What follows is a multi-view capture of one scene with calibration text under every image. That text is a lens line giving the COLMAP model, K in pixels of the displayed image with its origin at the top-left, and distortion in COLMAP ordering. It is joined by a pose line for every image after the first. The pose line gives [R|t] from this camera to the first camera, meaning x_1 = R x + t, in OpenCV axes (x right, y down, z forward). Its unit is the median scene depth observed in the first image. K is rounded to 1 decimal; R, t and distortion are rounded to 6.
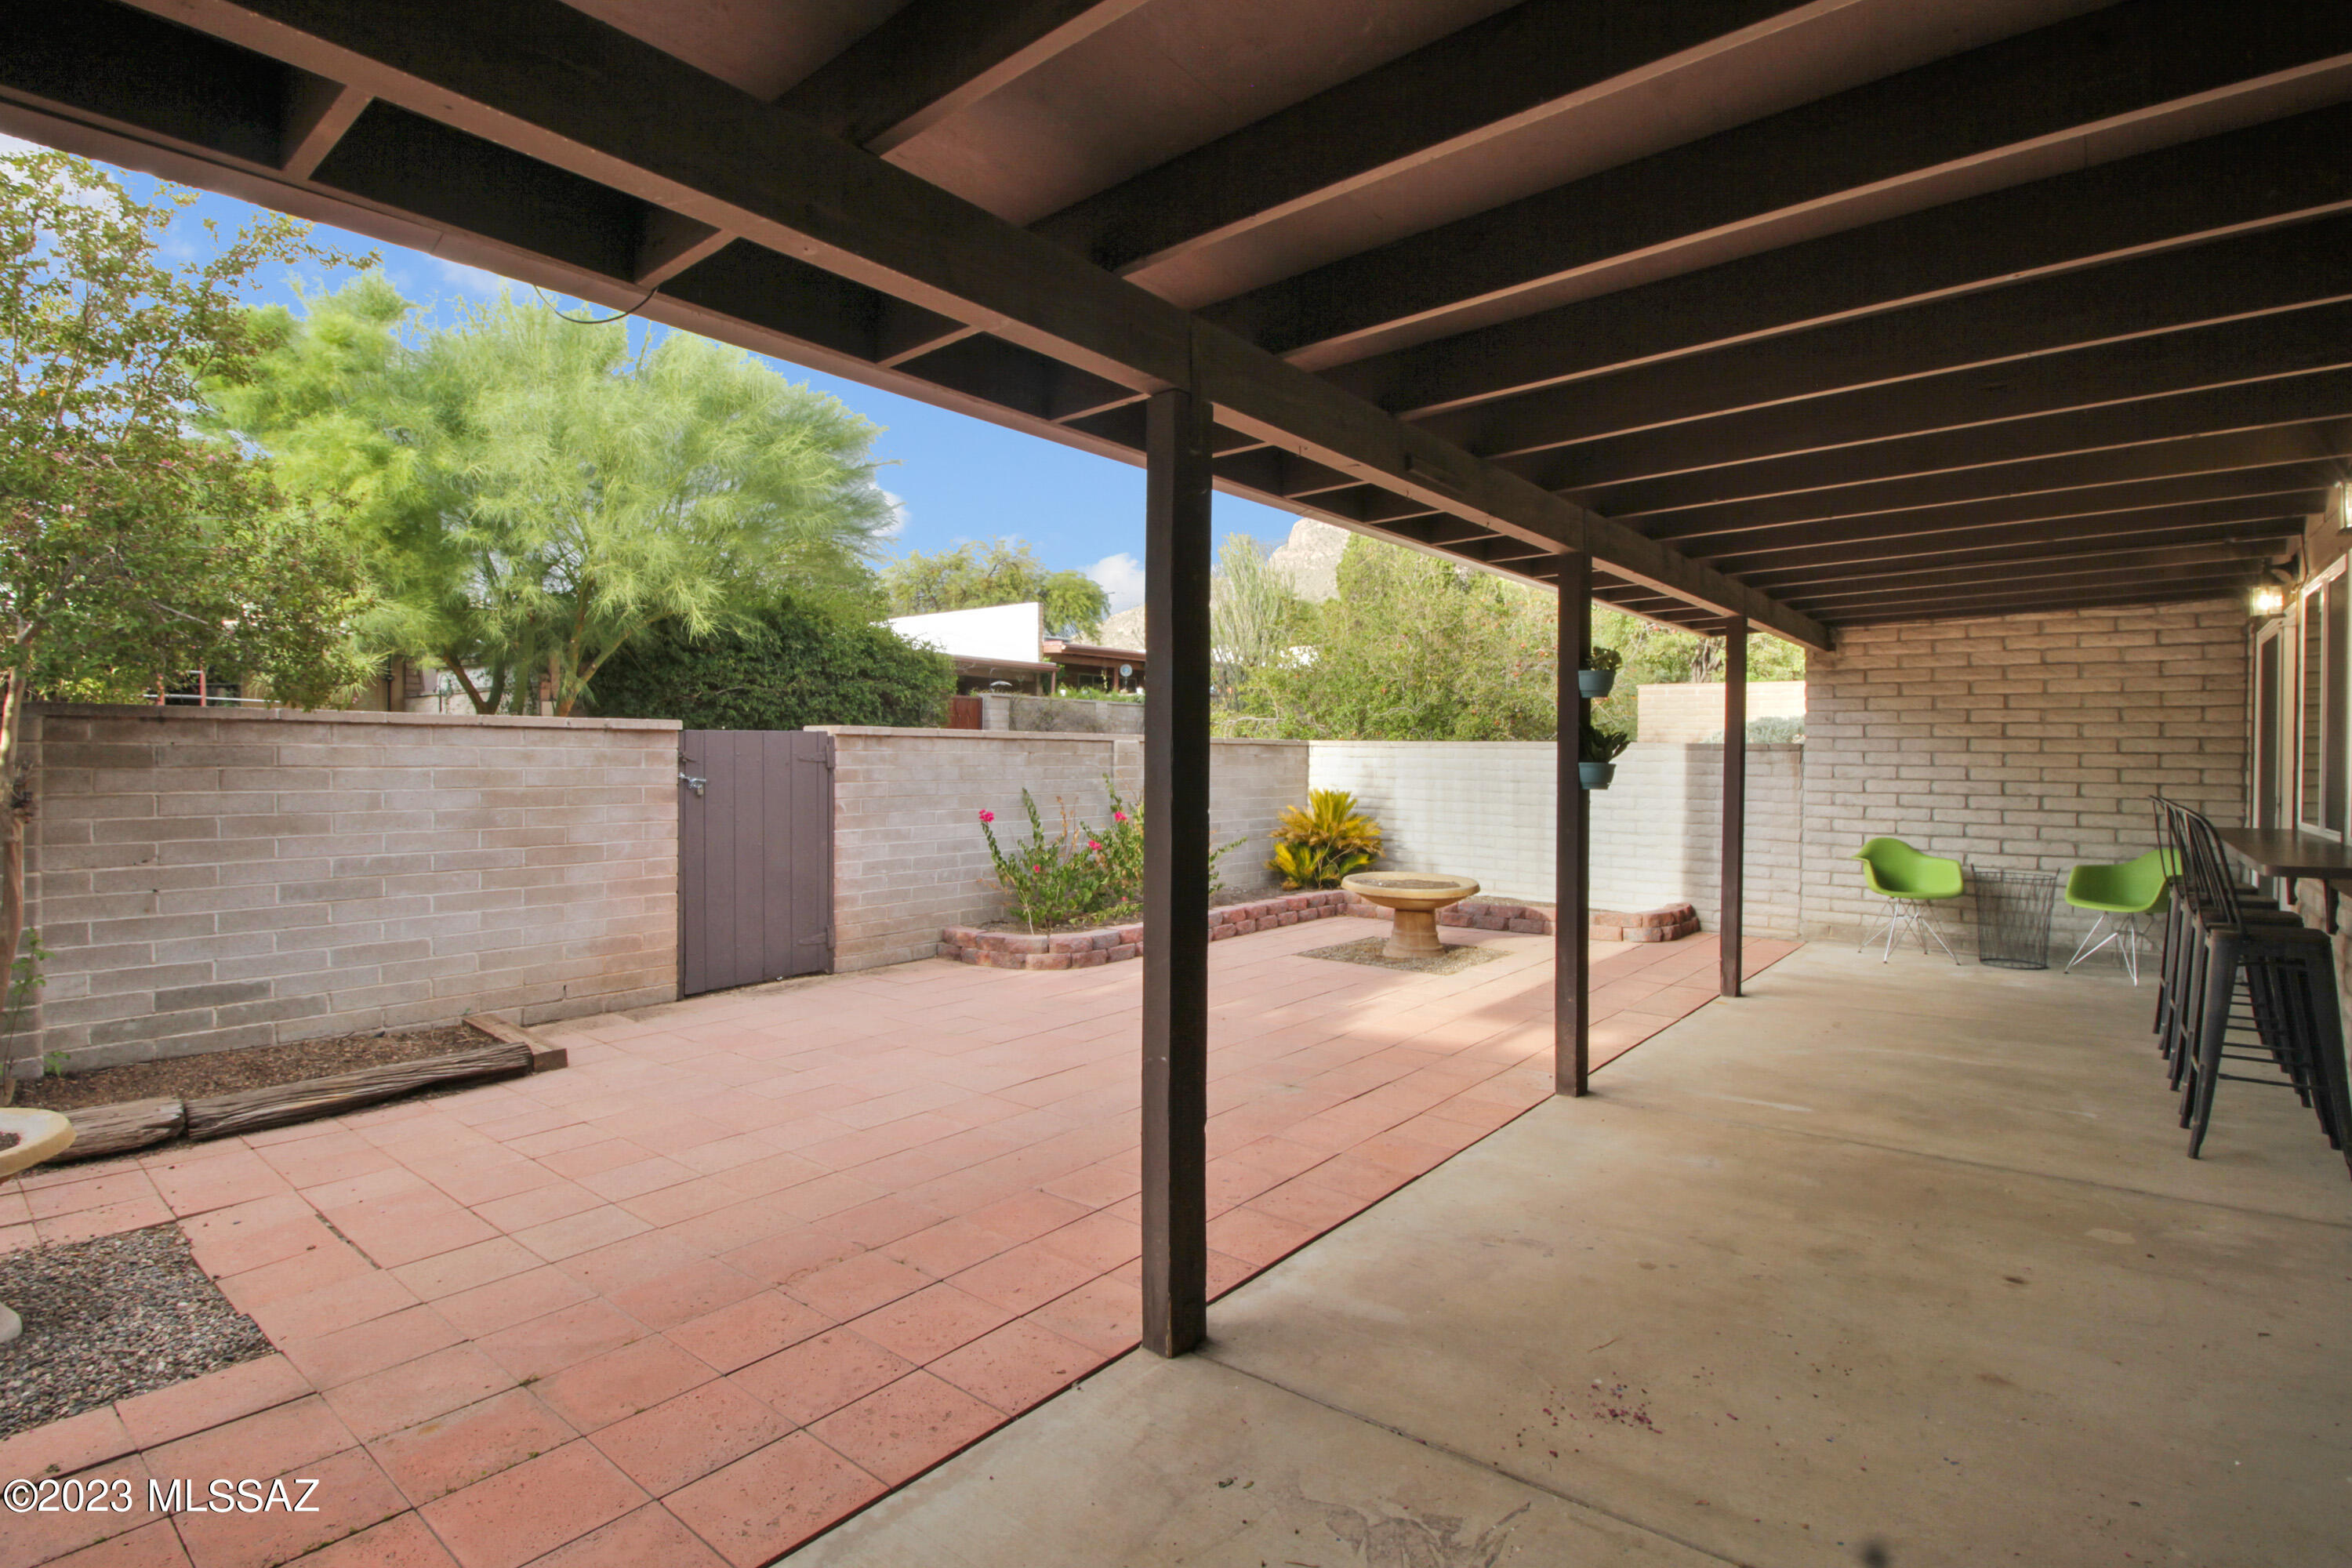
lens RADIAL K [[1111.3, 0, 1176.0], [0, 1111.3, 767.0], [0, 0, 1]] dist [0.004999, 0.000143]
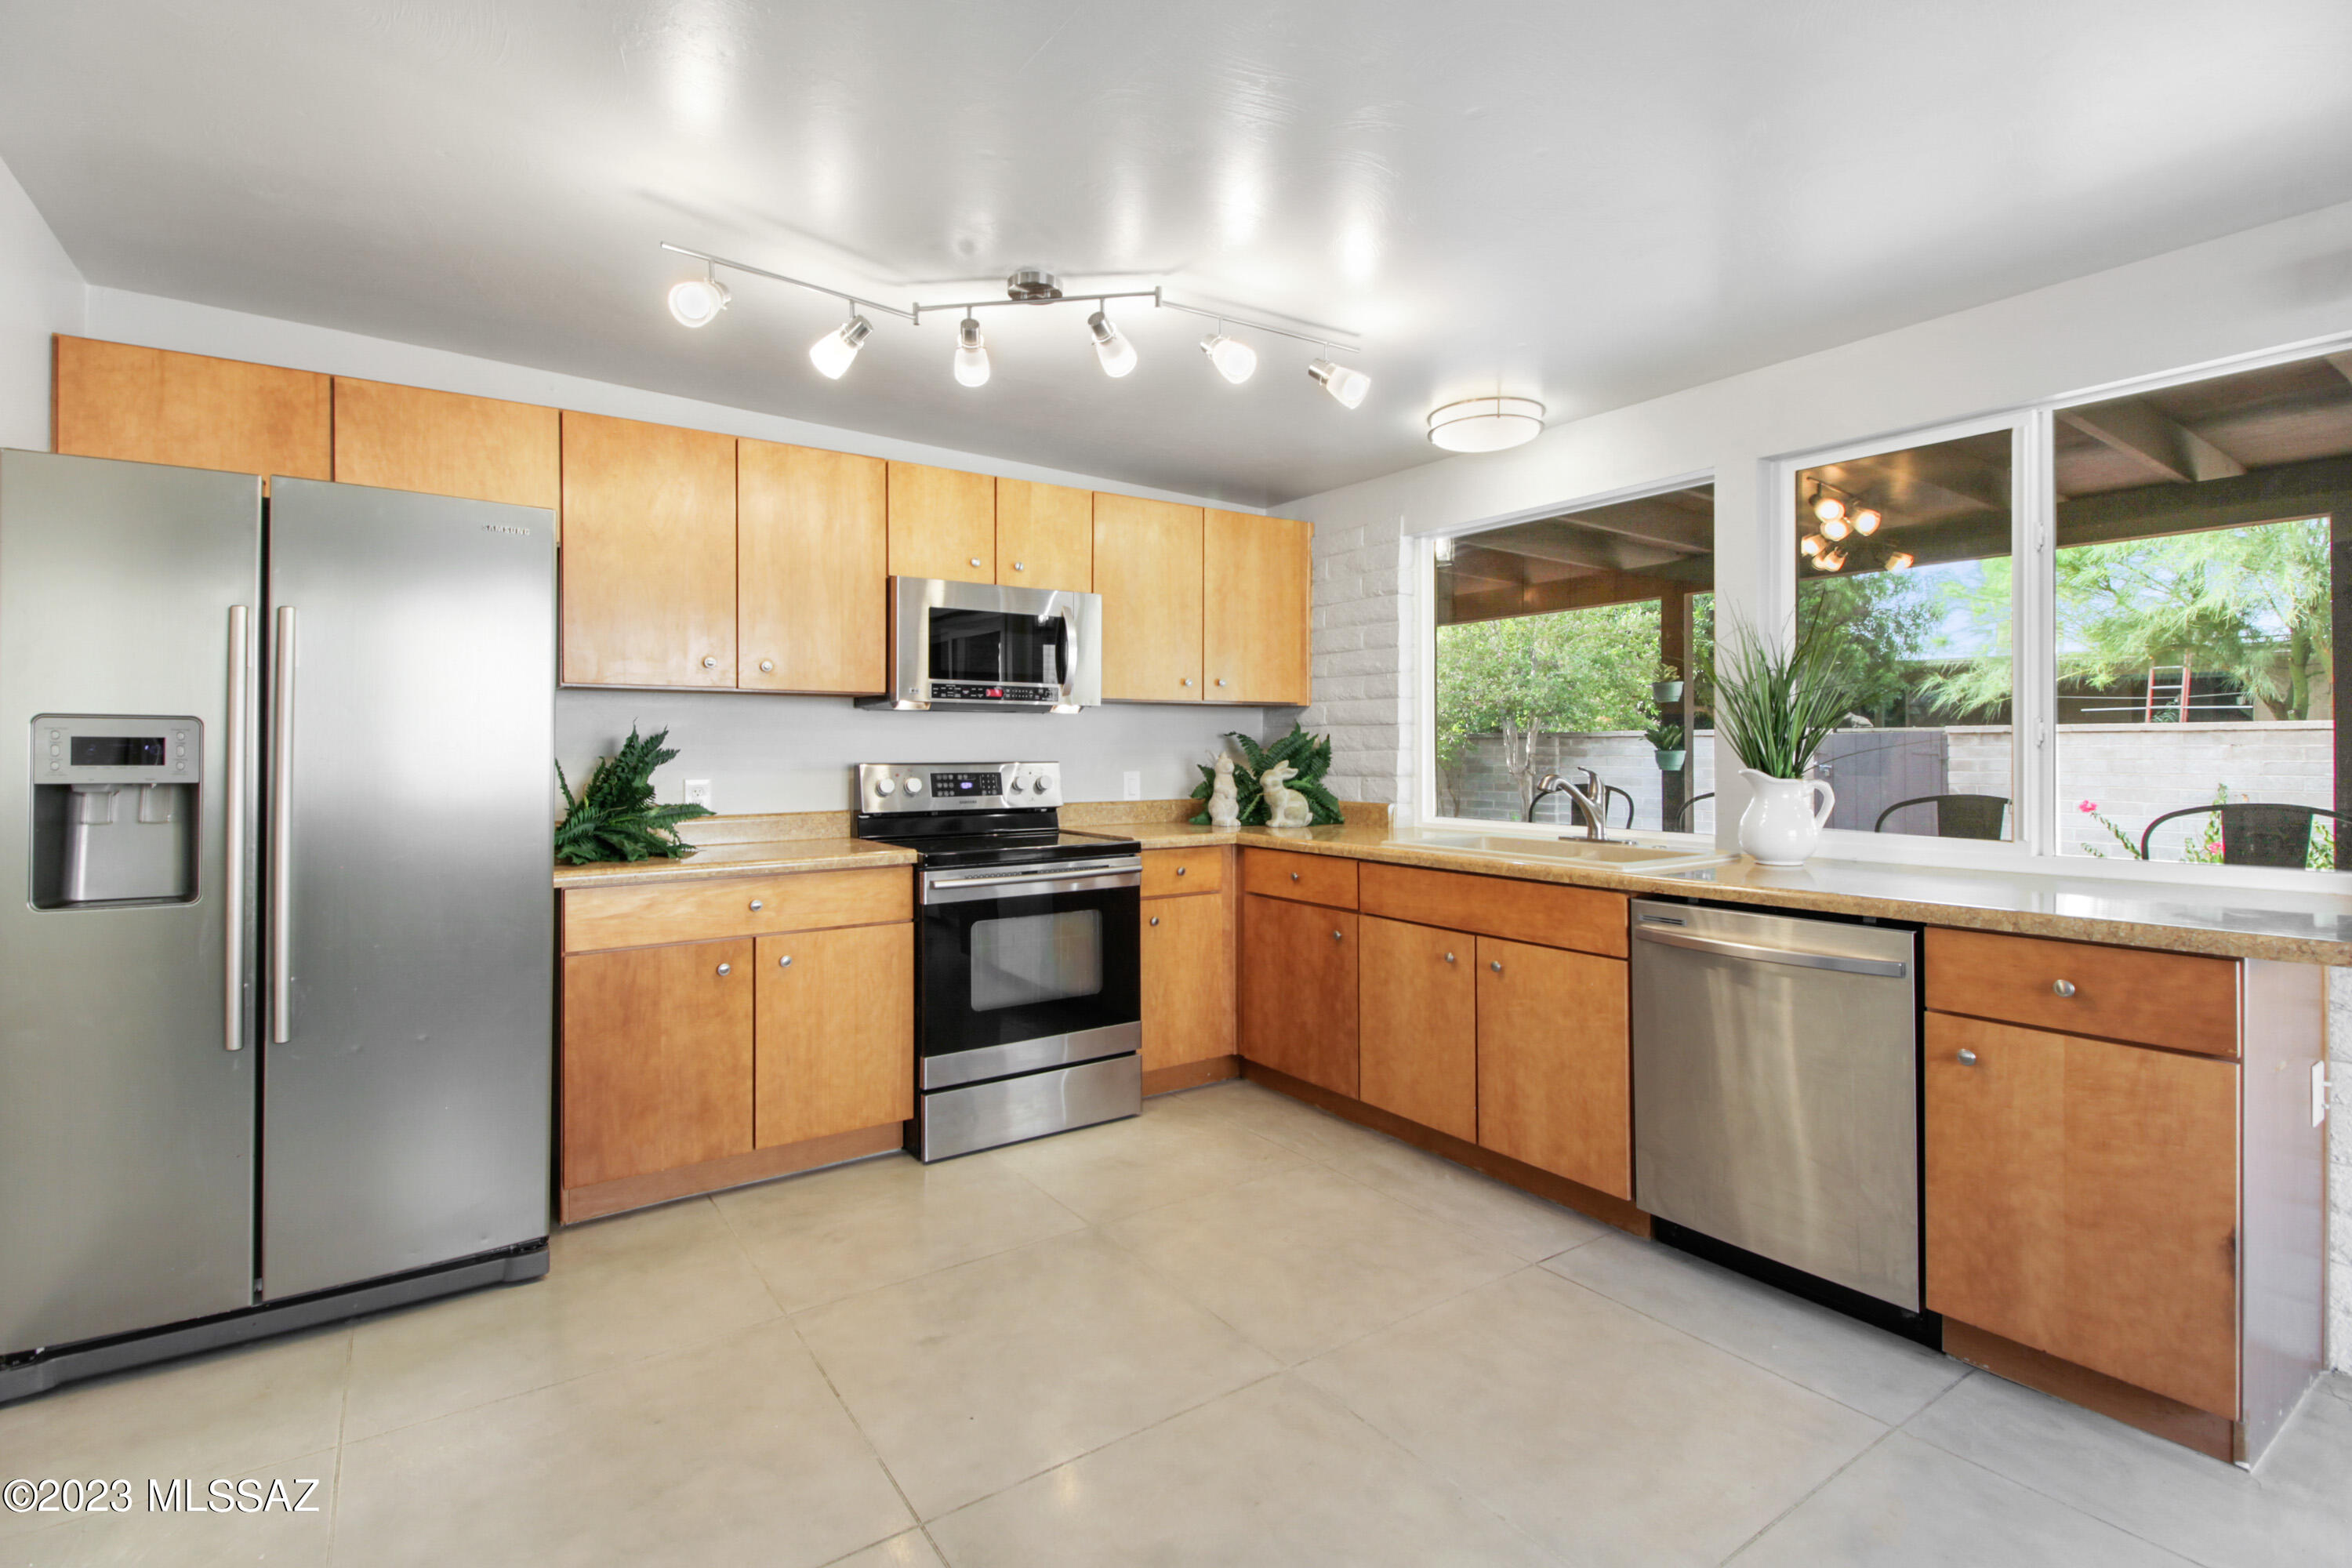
lens RADIAL K [[1111.3, 0, 1176.0], [0, 1111.3, 767.0], [0, 0, 1]] dist [0.004999, 0.000143]
pose [[-0.264960, 0.006861, -0.964235, 0.962899], [-0.010858, 0.999890, 0.010099, 0.004874], [0.964198, 0.013145, -0.264856, 0.407565]]
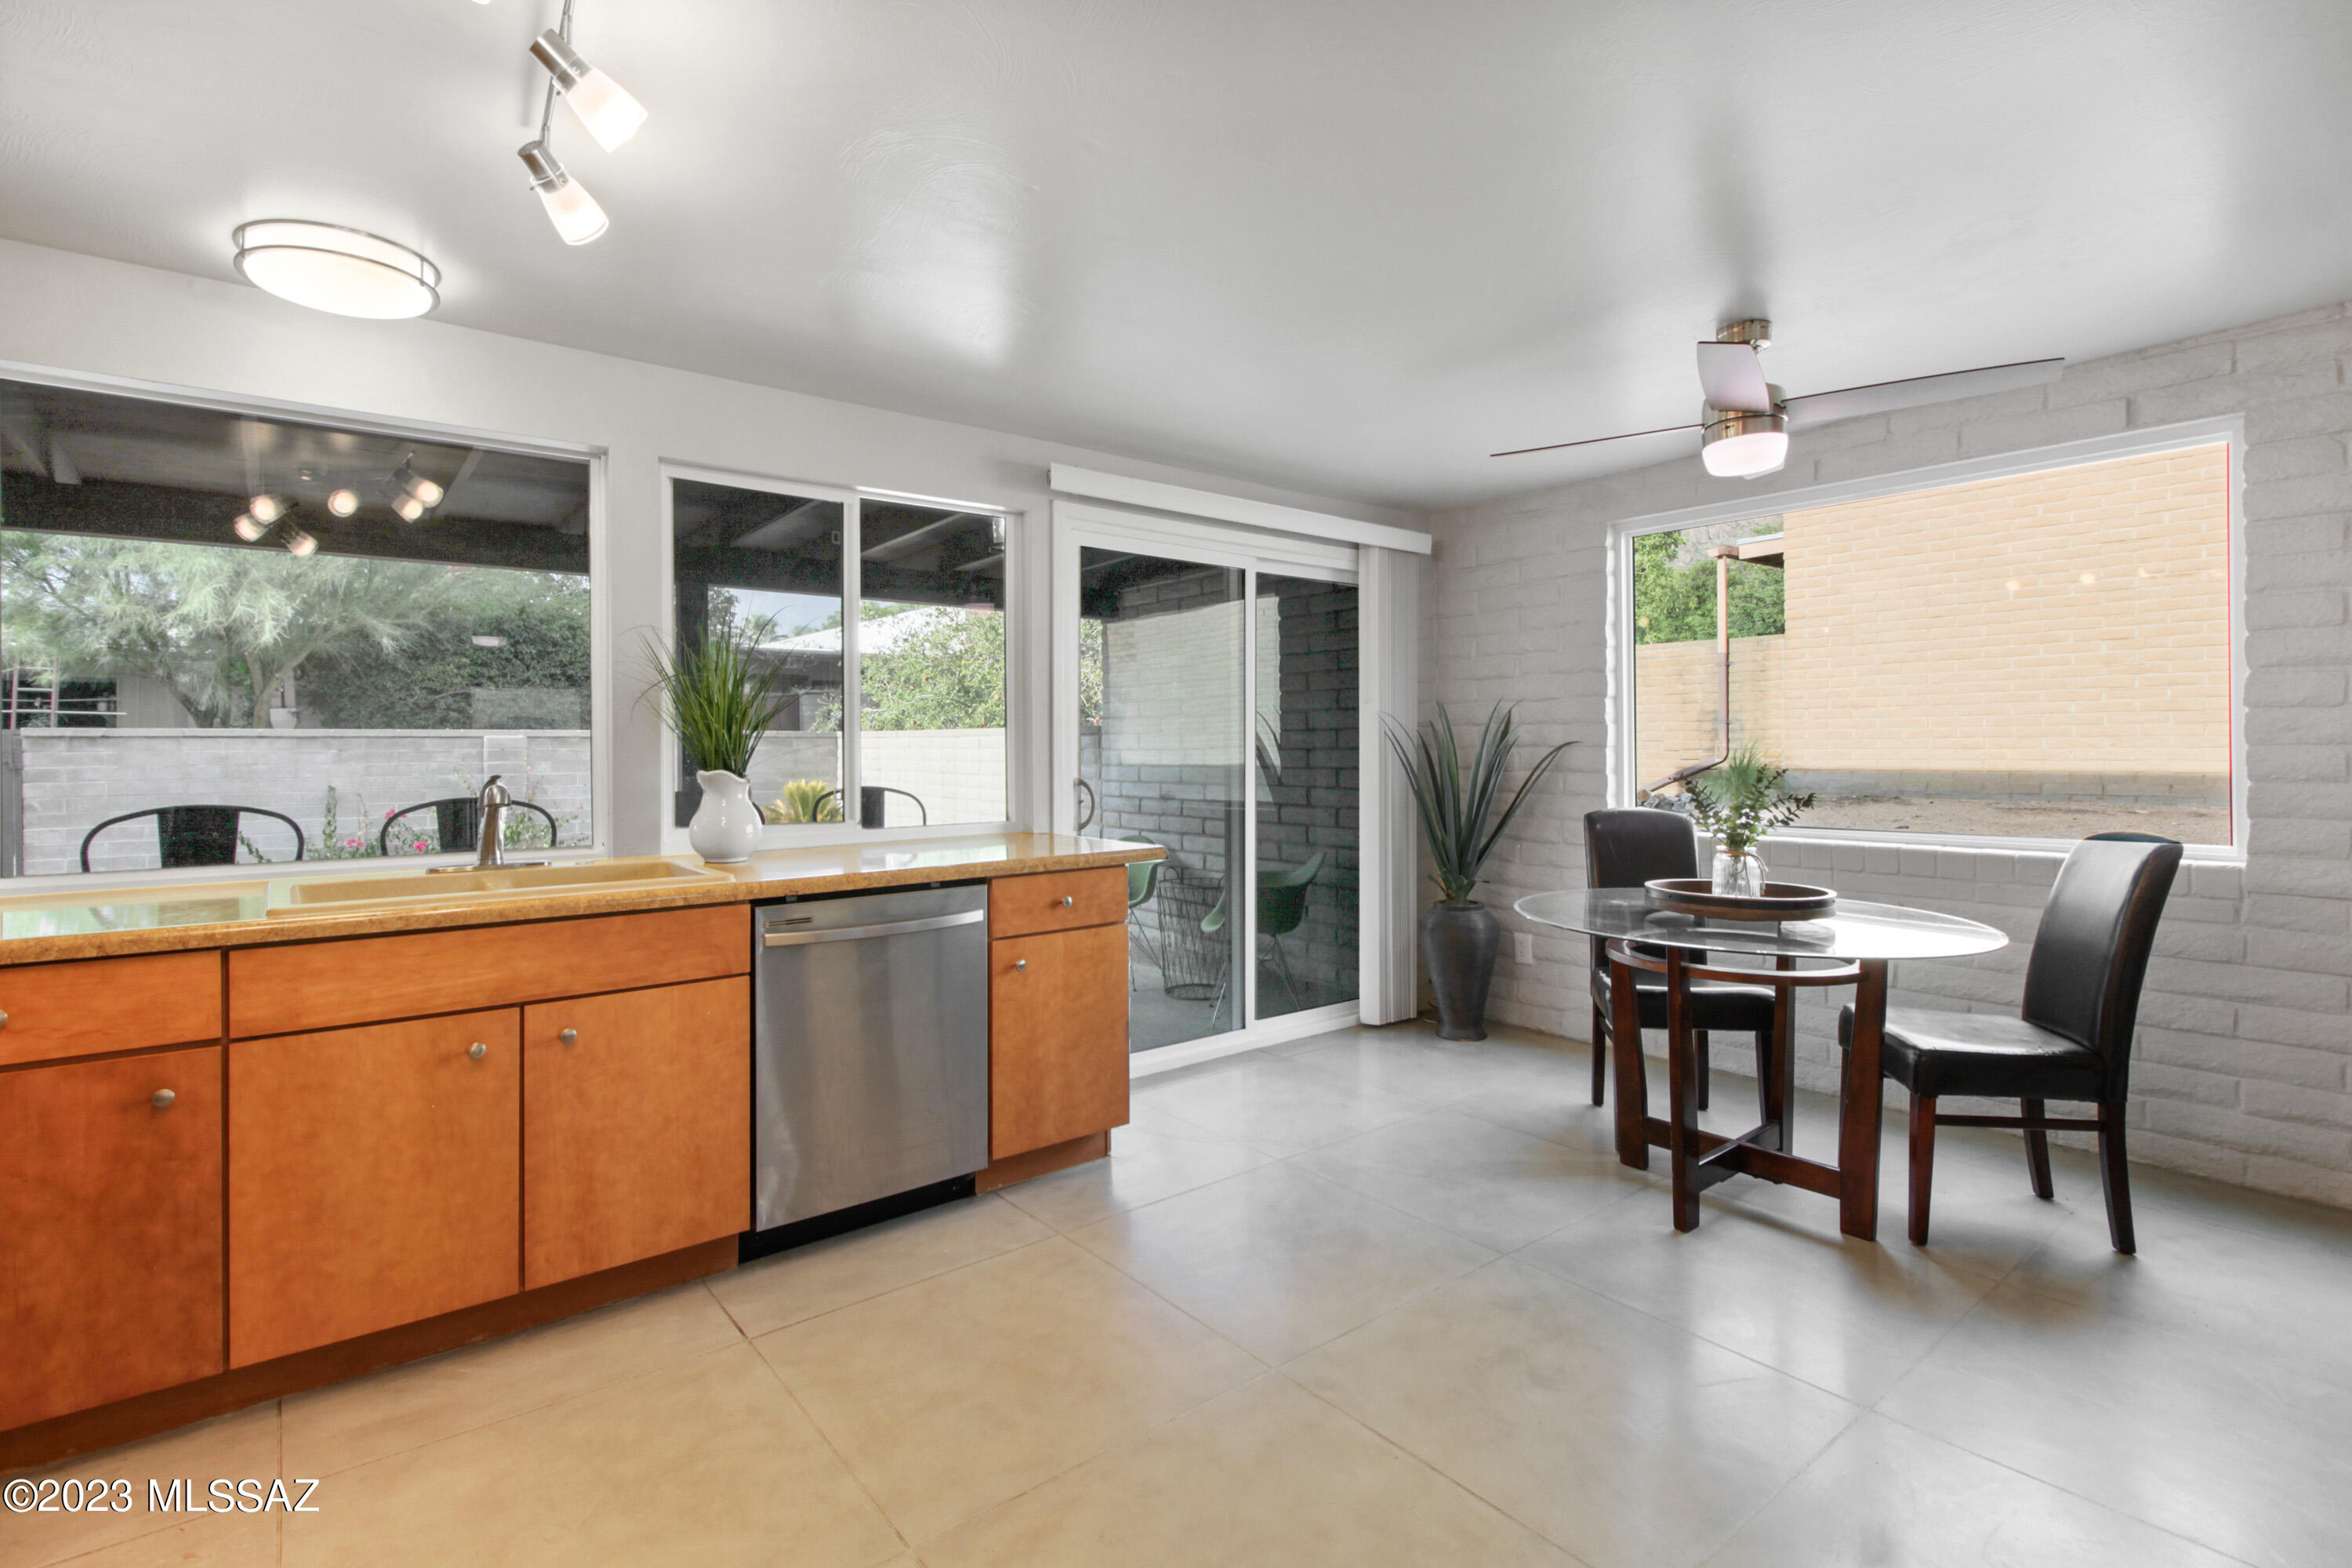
lens RADIAL K [[1084.3, 0, 1174.3], [0, 1084.3, 748.9], [0, 0, 1]] dist [0.000604, -0.000213]
pose [[0.978858, -0.015707, -0.203935, 0.800282], [0.014208, 0.999860, -0.008809, 0.005196], [0.204045, 0.005725, 0.978945, 0.190770]]
